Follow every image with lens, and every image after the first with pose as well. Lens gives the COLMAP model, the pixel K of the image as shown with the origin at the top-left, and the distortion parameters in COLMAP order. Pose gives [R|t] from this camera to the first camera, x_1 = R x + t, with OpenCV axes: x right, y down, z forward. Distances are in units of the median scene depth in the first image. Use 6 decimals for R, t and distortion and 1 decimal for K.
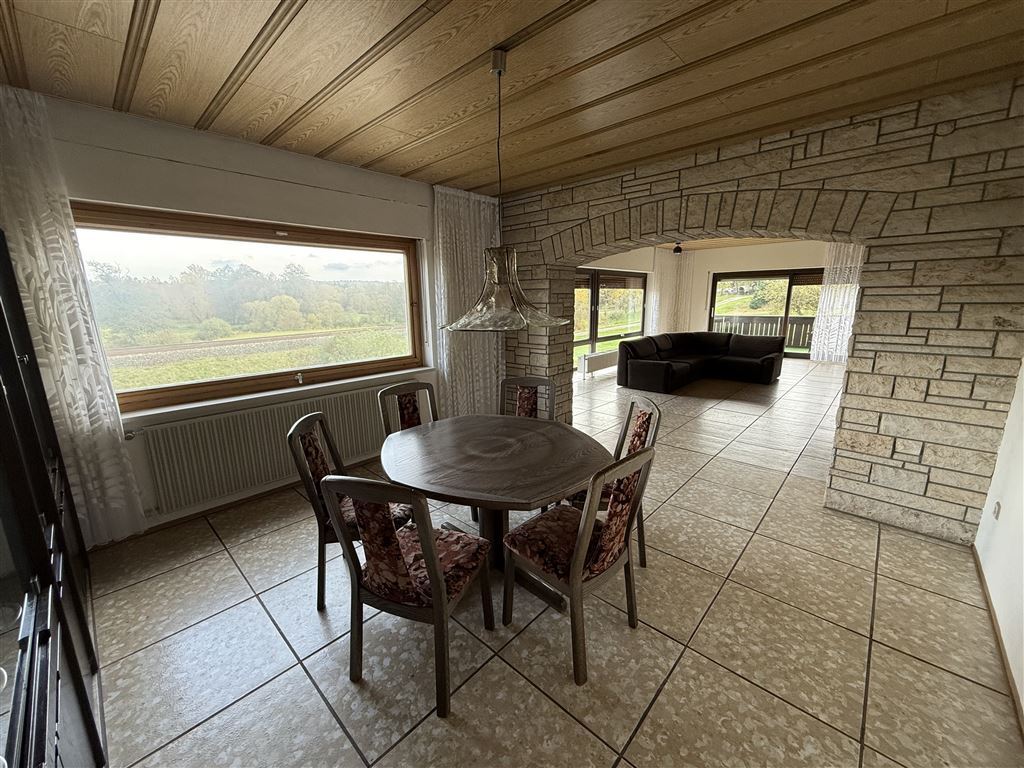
lens RADIAL K [[407.7, 0, 509.5], [0, 407.7, 384.6], [0, 0, 1]] dist [-0.003191, 0.000746]
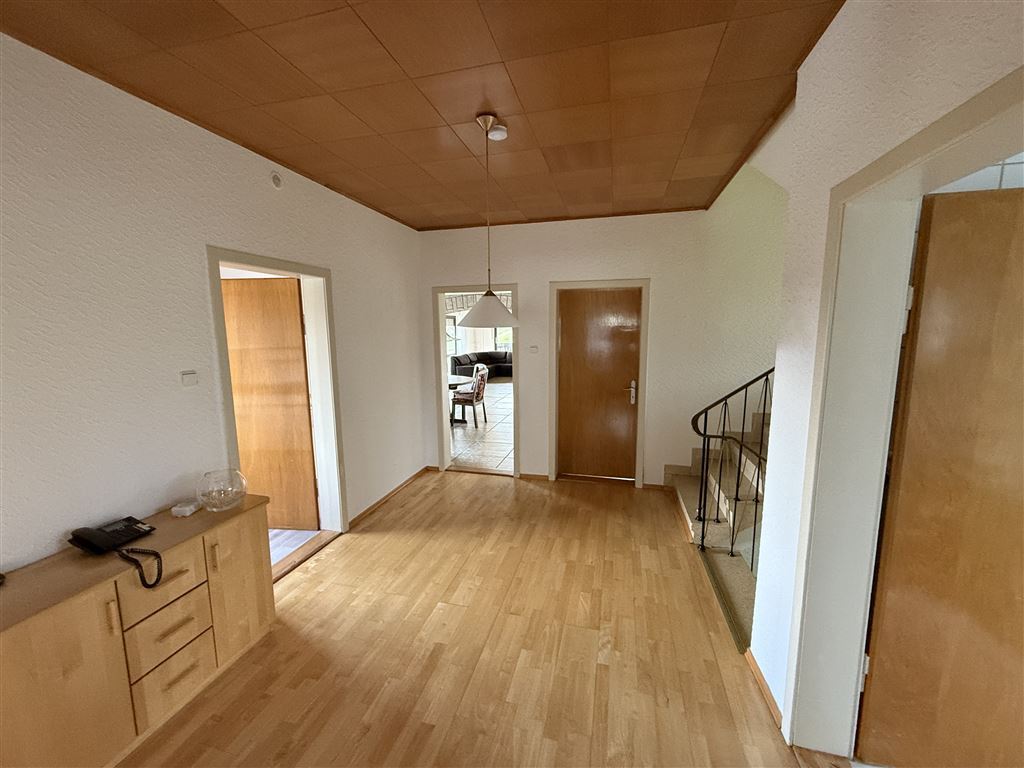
lens RADIAL K [[407.7, 0, 512.0], [0, 407.7, 383.7], [0, 0, 1]] dist [-0.003191, 0.000746]
pose [[0.877570, -0.057298, 0.476012, -0.339537], [0.093858, 0.994154, -0.053368, 0.128648], [-0.470172, 0.091512, 0.877818, -0.653693]]
